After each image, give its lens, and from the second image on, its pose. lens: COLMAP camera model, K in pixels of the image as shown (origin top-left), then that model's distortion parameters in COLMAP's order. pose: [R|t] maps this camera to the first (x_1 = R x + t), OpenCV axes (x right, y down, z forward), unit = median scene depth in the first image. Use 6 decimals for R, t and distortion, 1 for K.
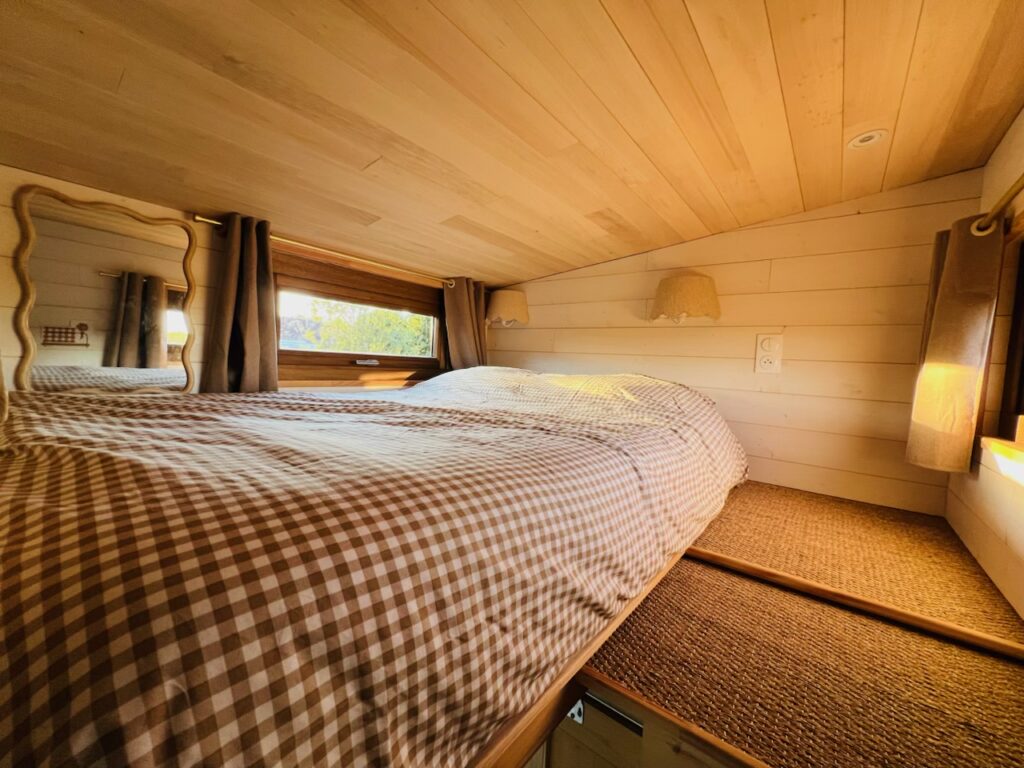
lens RADIAL K [[409.3, 0, 512.0], [0, 409.3, 384.0], [0, 0, 1]] dist [-0.000869, -0.000224]
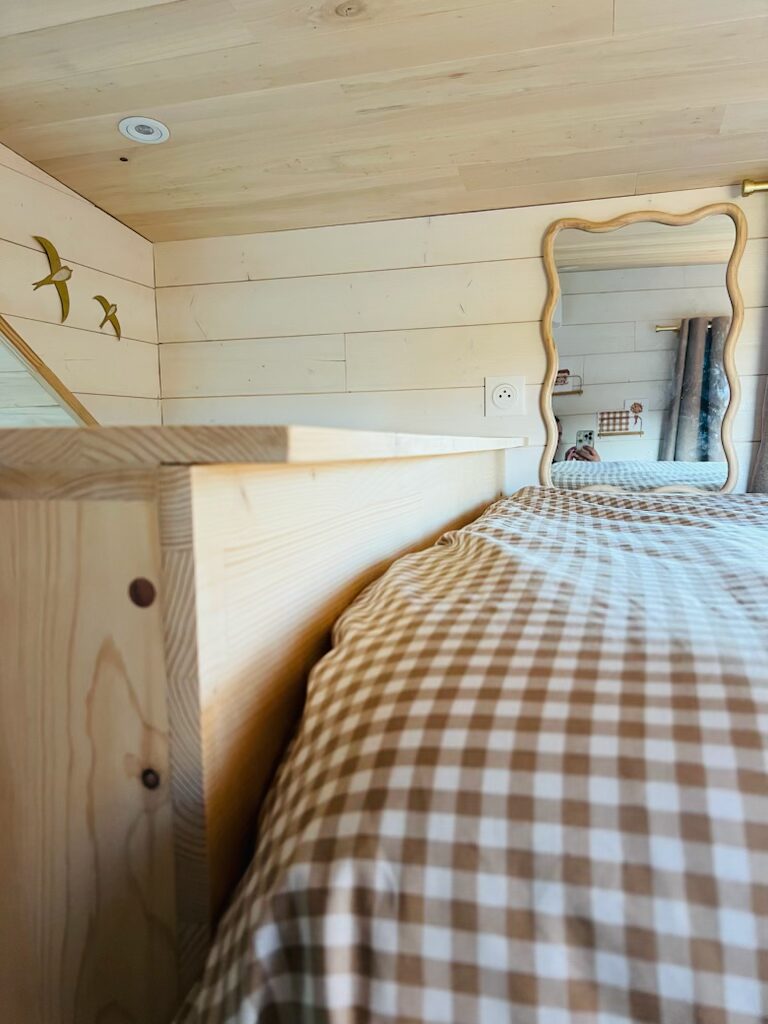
lens RADIAL K [[768.0, 0, 384.3], [0, 768.0, 519.0], [0, 0, 1]] dist [0.058917, -0.065570]
pose [[0.396417, 0.031285, -0.917537, 0.055435], [-0.005945, 0.999486, 0.031511, 0.032574], [0.918051, -0.007037, 0.396400, 0.114215]]
